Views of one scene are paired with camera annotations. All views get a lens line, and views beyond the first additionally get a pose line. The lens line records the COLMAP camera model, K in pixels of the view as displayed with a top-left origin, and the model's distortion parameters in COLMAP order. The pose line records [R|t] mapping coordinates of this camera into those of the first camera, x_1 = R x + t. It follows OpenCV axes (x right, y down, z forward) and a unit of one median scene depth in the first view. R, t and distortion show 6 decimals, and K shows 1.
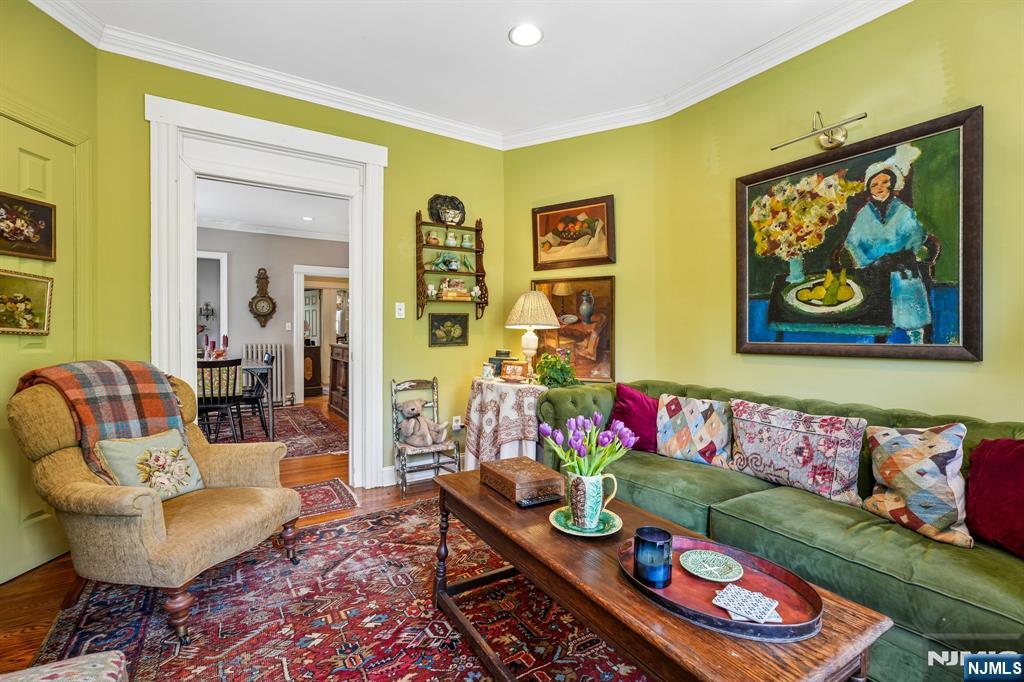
lens RADIAL K [[457.4, 0, 513.8], [0, 457.4, 328.9], [0, 0, 1]] dist [0.000224, 0.000134]
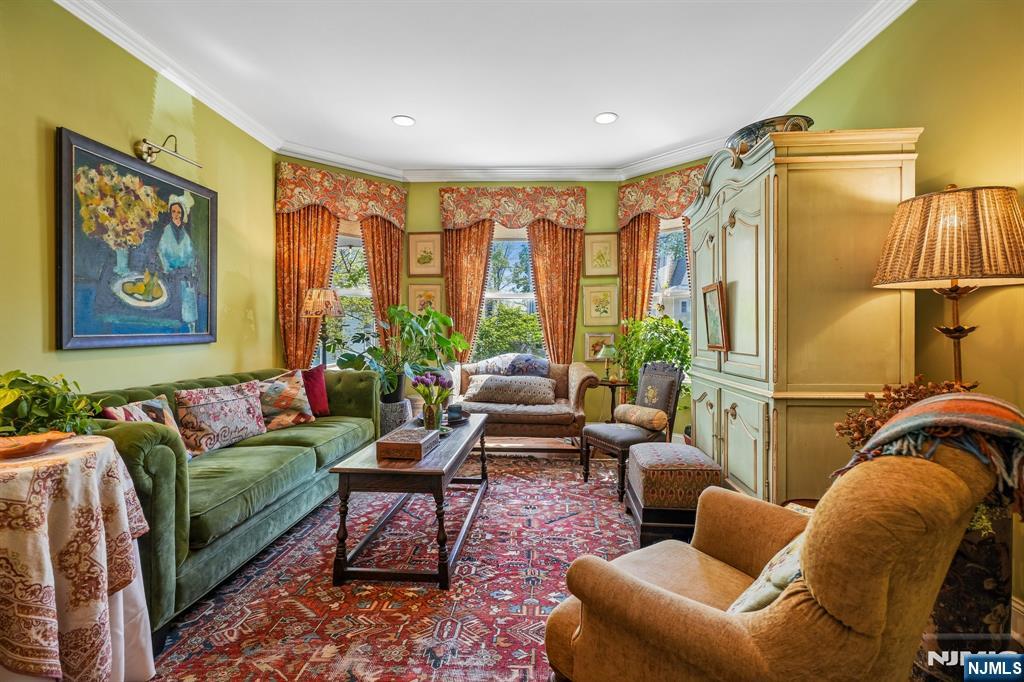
lens RADIAL K [[457.4, 0, 513.8], [0, 457.4, 328.9], [0, 0, 1]] dist [0.000224, 0.000134]
pose [[-0.807008, -0.008082, 0.590485, -0.753527], [-0.015034, 0.999863, -0.006861, 0.013329], [-0.590349, -0.014414, -0.807019, 1.466460]]
